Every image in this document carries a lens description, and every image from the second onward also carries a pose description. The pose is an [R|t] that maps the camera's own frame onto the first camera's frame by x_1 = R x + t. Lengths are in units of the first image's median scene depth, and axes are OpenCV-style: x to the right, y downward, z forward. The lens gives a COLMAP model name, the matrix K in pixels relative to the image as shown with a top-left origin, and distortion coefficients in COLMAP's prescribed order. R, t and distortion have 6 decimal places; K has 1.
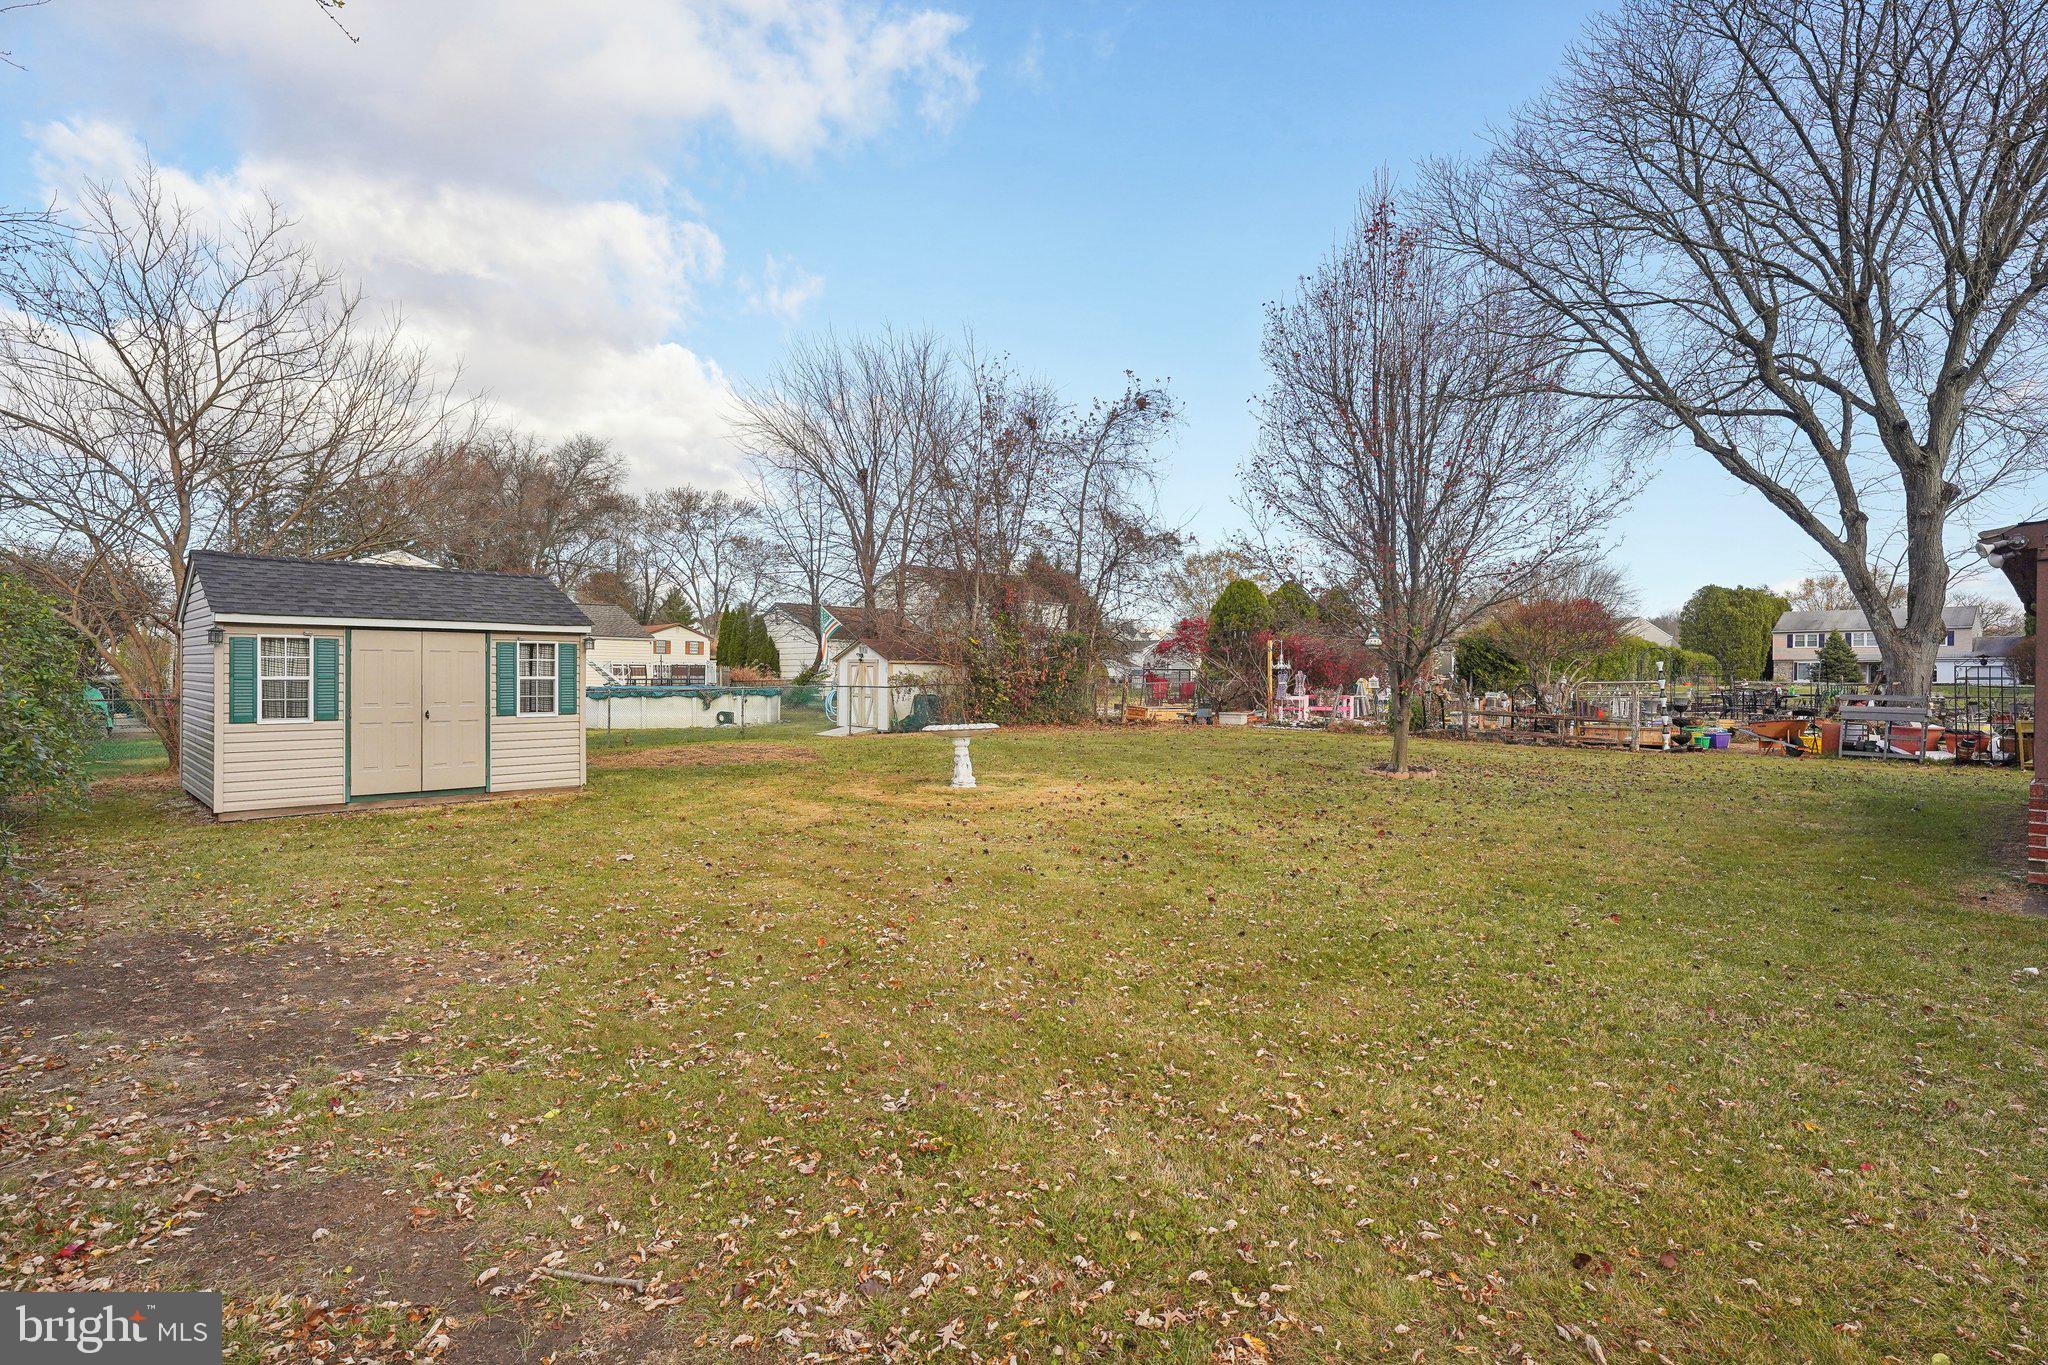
lens RADIAL K [[974.5, 0, 1024.0], [0, 974.5, 682.5], [0, 0, 1]] dist [-0.003946, -0.000690]
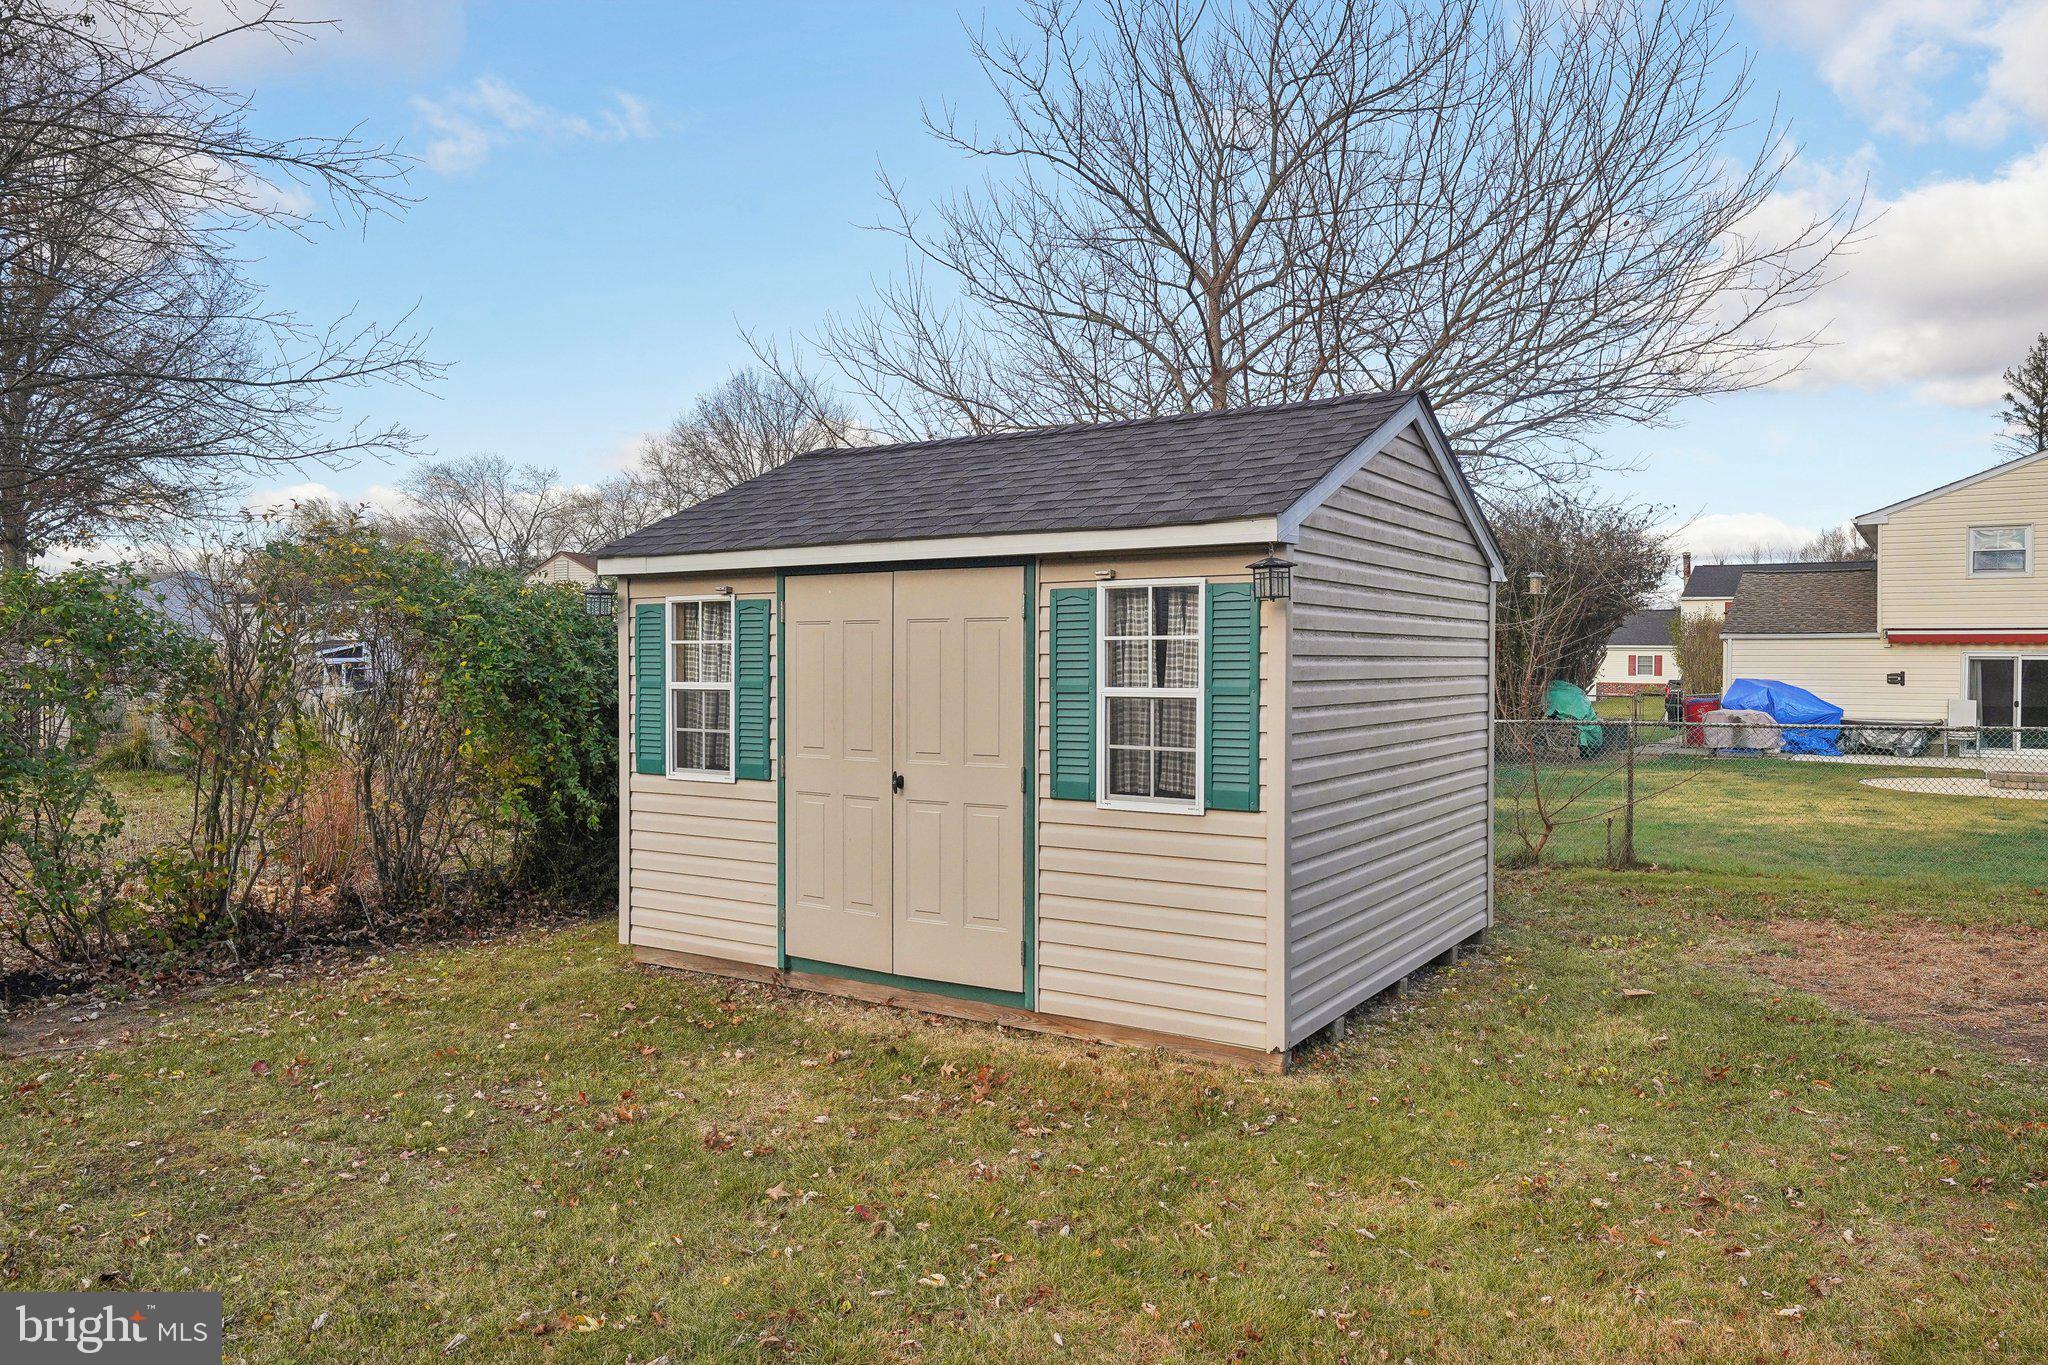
lens RADIAL K [[1392.1, 0, 1024.0], [0, 1392.1, 682.5], [0, 0, 1]] dist [0.001145, 0.000804]
pose [[0.195966, 0.006184, -0.980591, -0.049898], [-0.012573, 0.999914, 0.003793, -0.009745], [0.980530, 0.011586, 0.196027, 0.895157]]
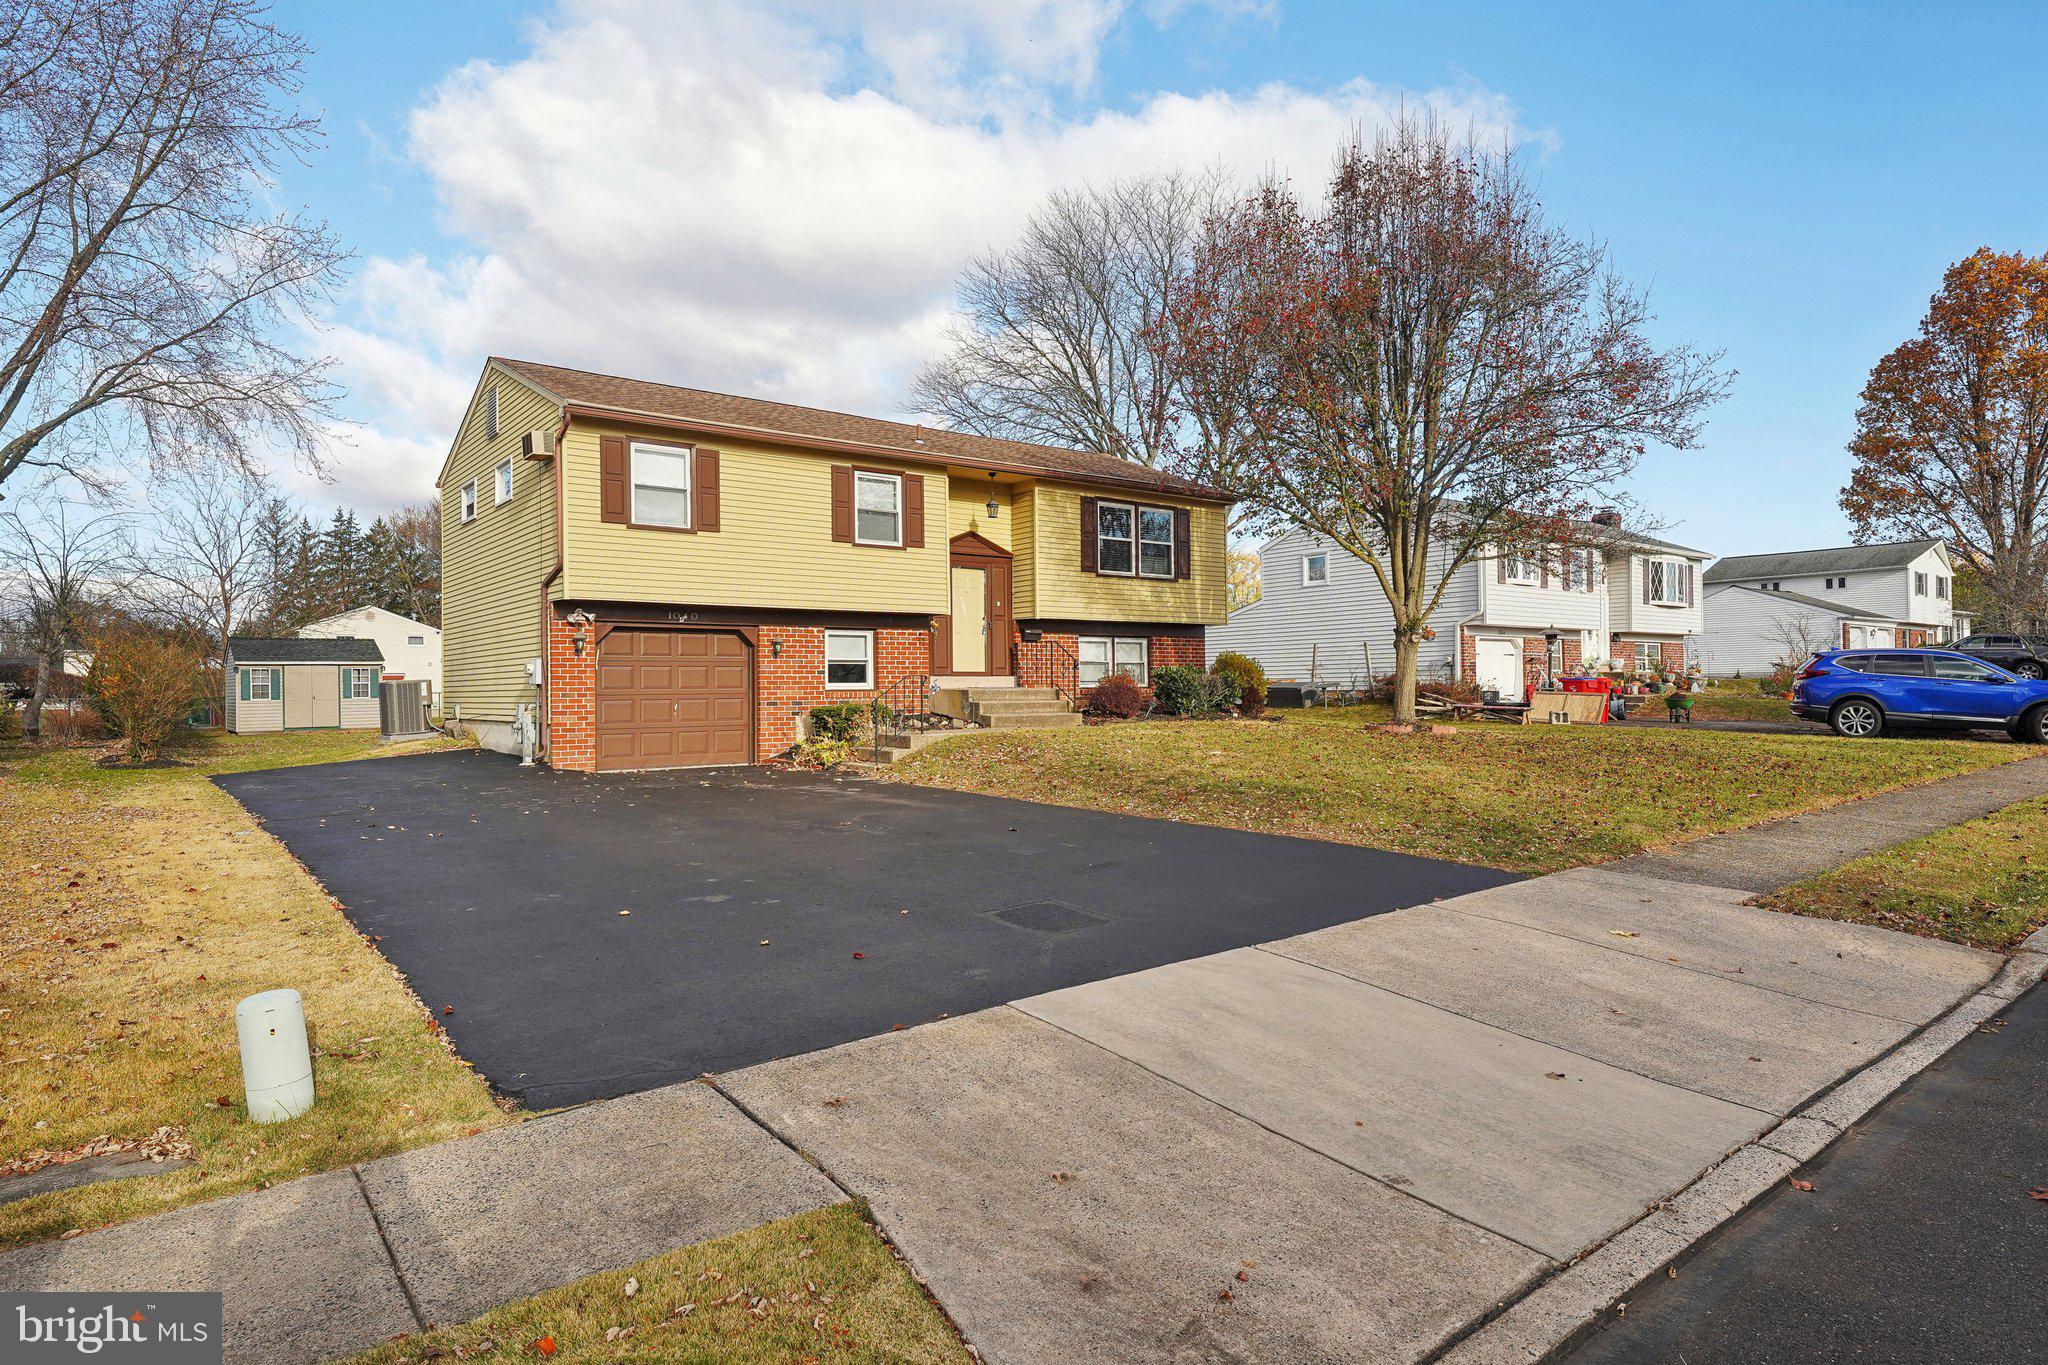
lens RADIAL K [[1131.0, 0, 1024.0], [0, 1131.0, 682.5], [0, 0, 1]] dist [0.002357, 0.000191]
pose [[0.993634, -0.023576, -0.110160, 1.507926], [0.021979, 0.999635, -0.015693, 0.077860], [0.110489, 0.013172, 0.993790, -1.684640]]
